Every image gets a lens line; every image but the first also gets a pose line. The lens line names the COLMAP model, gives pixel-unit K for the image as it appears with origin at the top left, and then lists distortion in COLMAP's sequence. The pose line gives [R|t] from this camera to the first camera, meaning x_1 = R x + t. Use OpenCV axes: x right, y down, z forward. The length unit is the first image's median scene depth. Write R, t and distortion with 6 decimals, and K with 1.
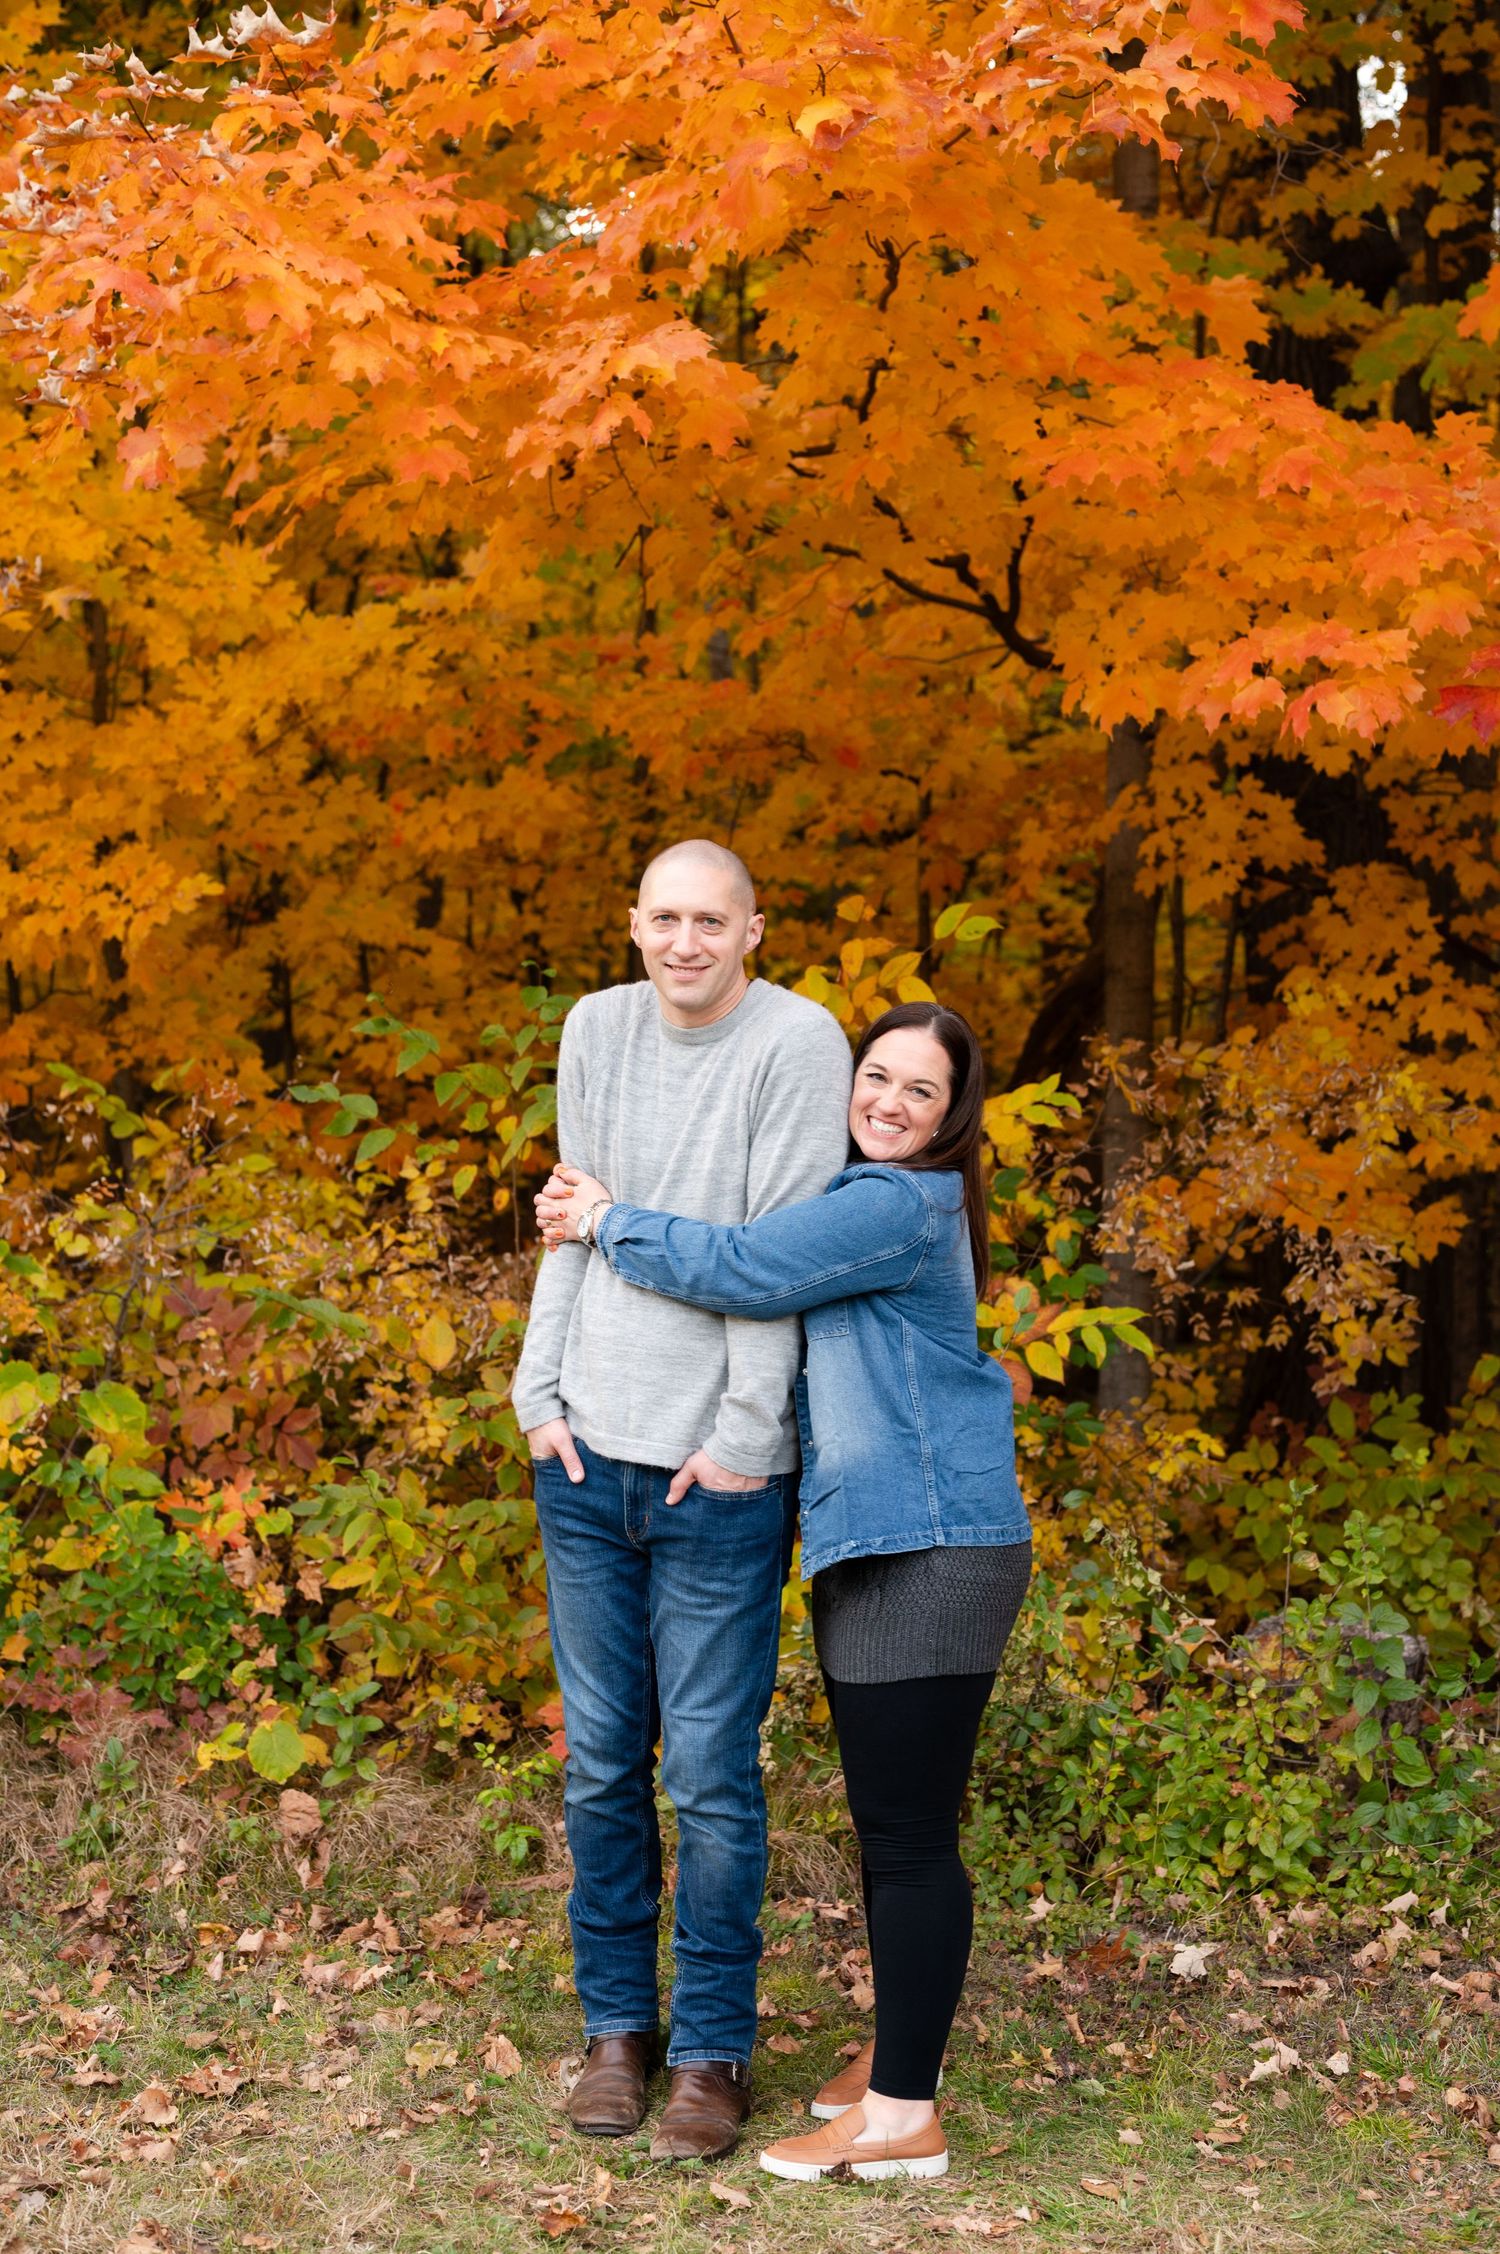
lens RADIAL K [[3229.2, 0, 751.6], [0, 3229.2, 1119.3], [0, 0, 1]] dist [0.004916, 0.000243]
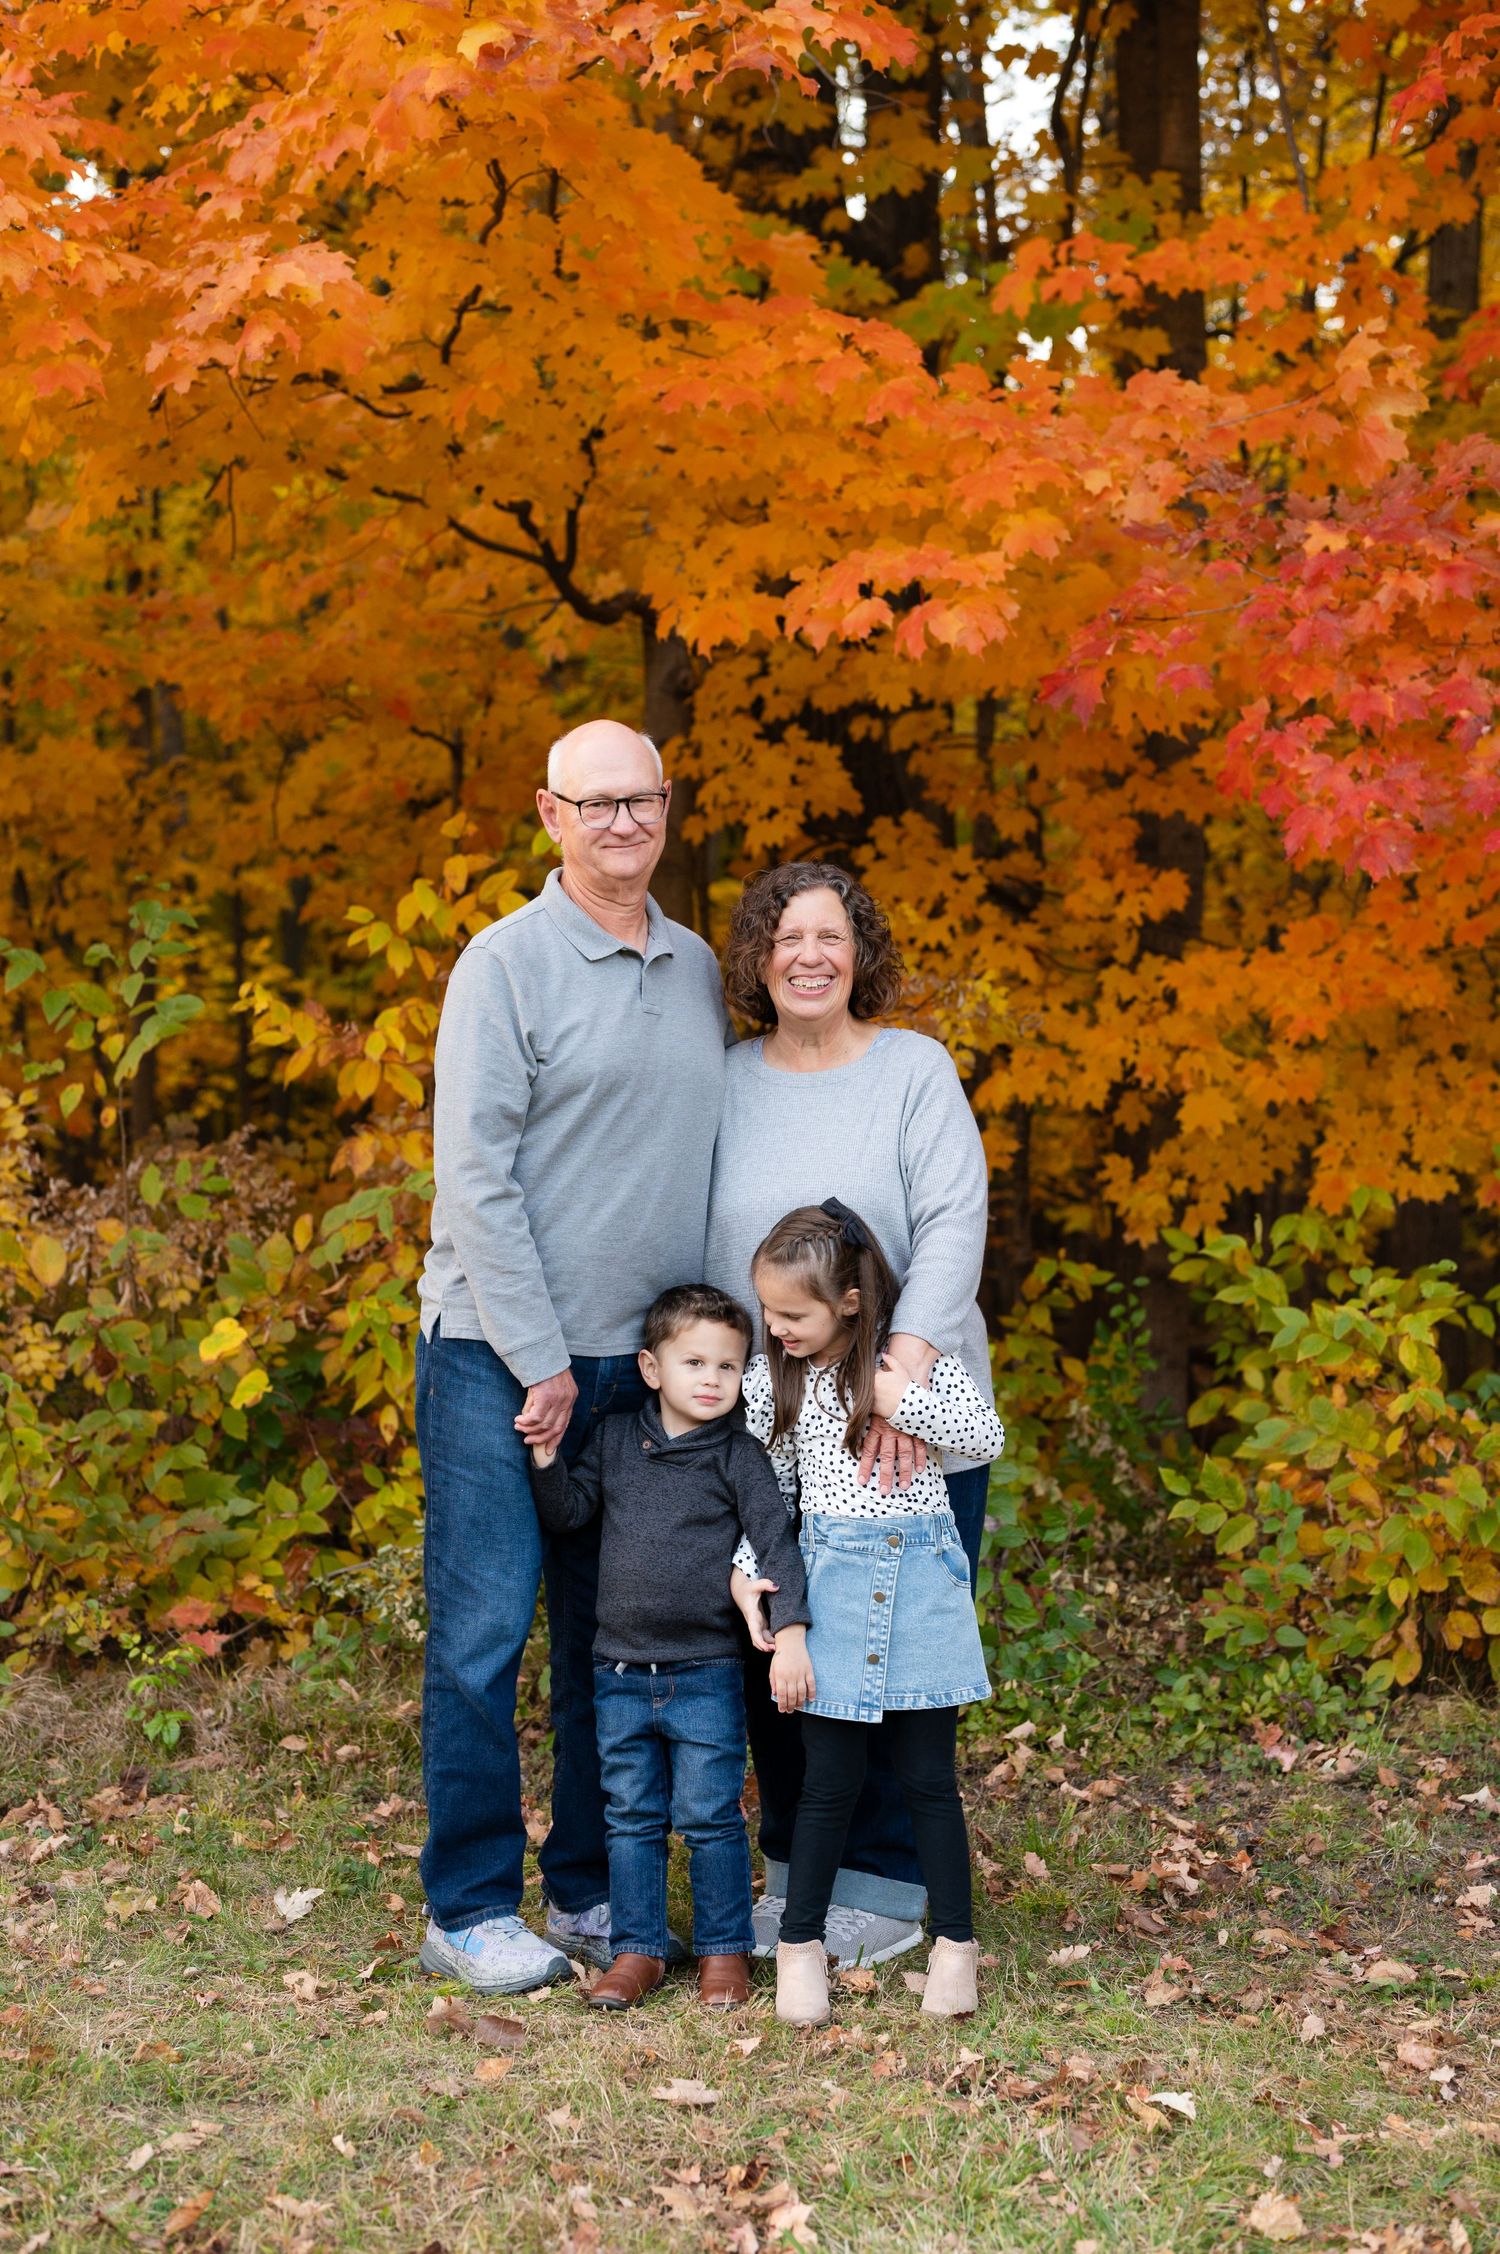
lens RADIAL K [[3237.8, 0, 755.4], [0, 3237.8, 1124.3], [0, 0, 1]] dist [0.009762, 0.000620]
pose [[0.984367, -0.021305, 0.174836, -0.056086], [0.023190, 0.999693, -0.008745, 0.040991], [-0.174596, 0.012663, 0.984559, -0.032782]]
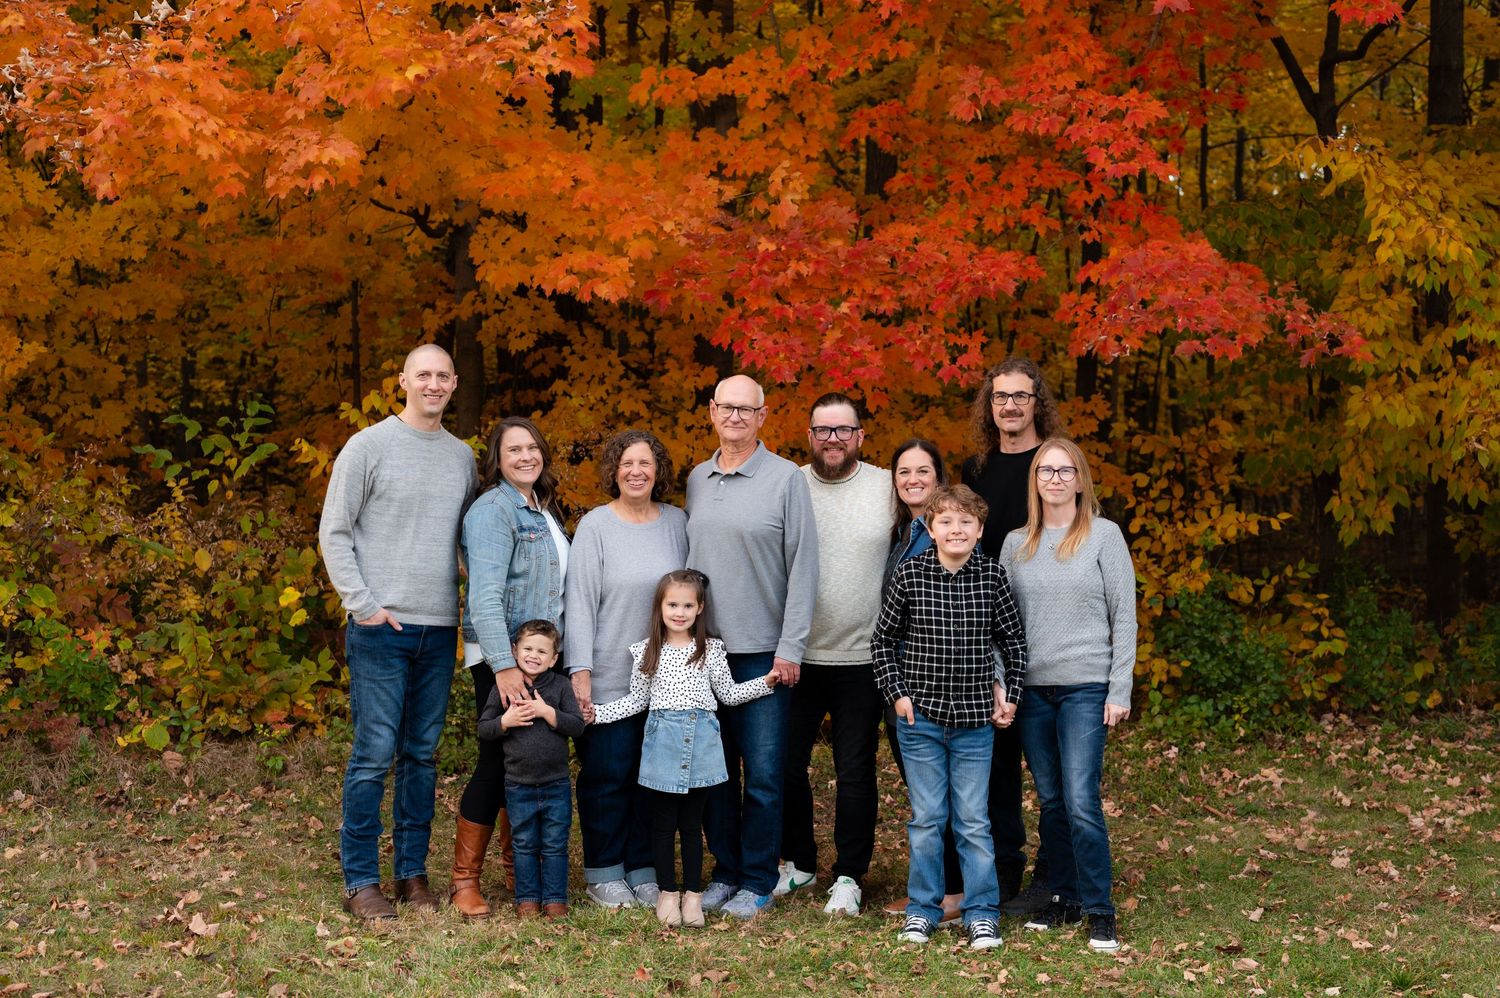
lens RADIAL K [[2154.7, 0, 763.4], [0, 2154.7, 494.9], [0, 0, 1]] dist [0.009762, 0.000620]
pose [[0.951761, -0.025706, 0.305763, -0.184179], [0.016776, 0.999354, 0.031798, -0.016753], [-0.306382, -0.025134, 0.951577, -0.540559]]
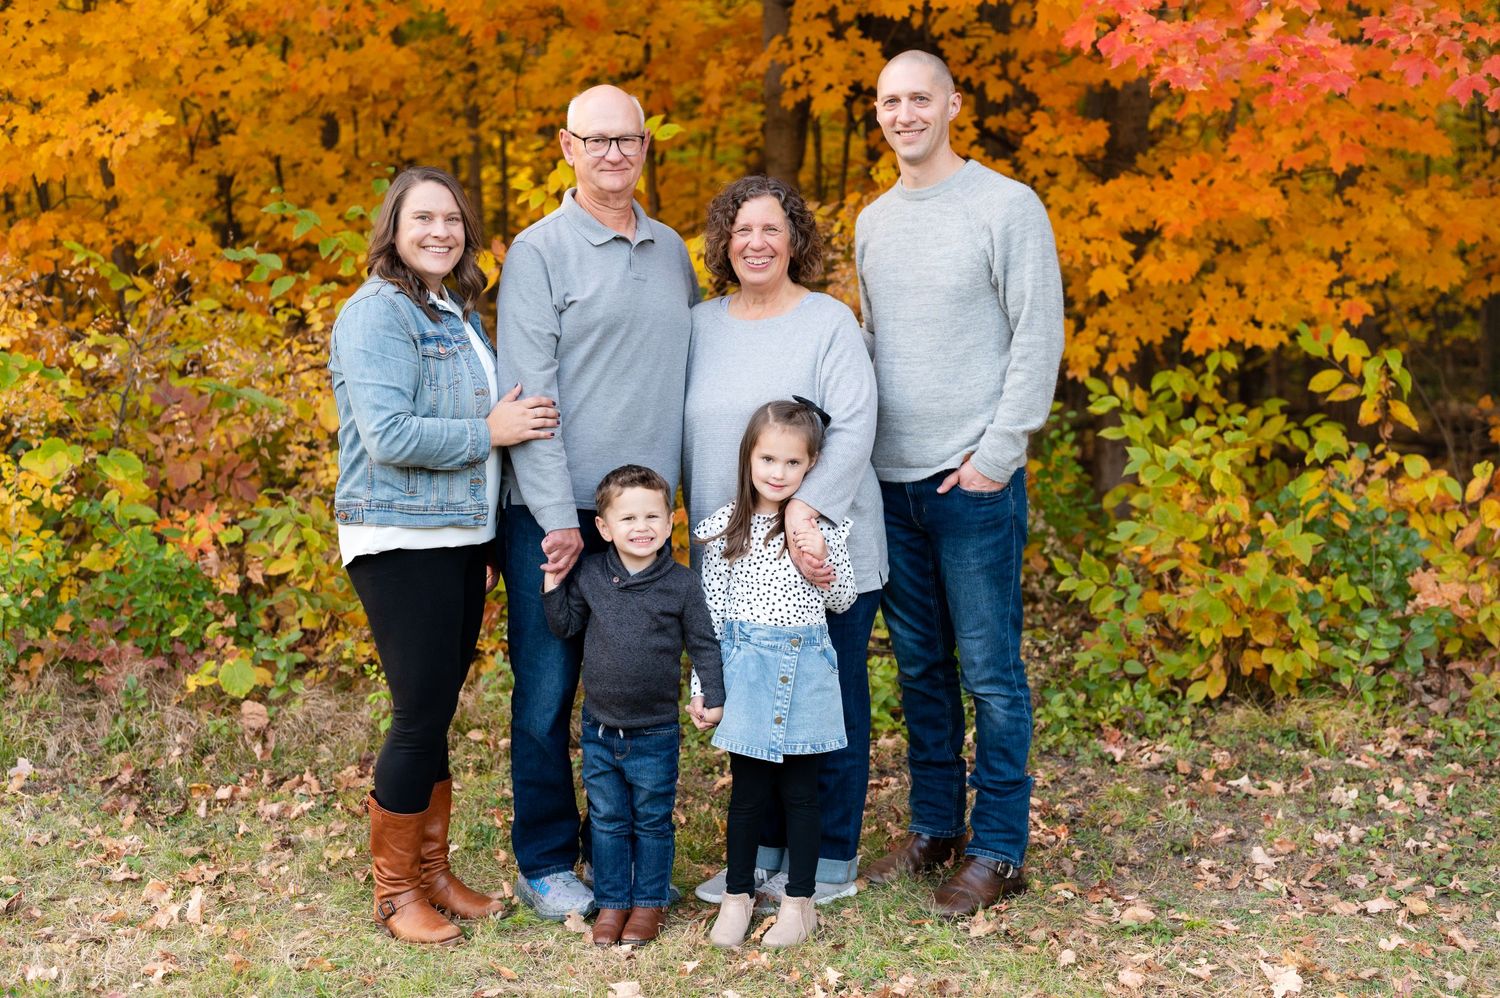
lens RADIAL K [[2149.0, 0, 746.5], [0, 2149.0, 494.8], [0, 0, 1]] dist [0.004916, 0.000243]
pose [[0.995932, -0.044086, 0.078585, 0.018470], [0.035762, 0.993896, 0.104361, 0.007390], [-0.082706, -0.101126, 0.991430, -0.038430]]
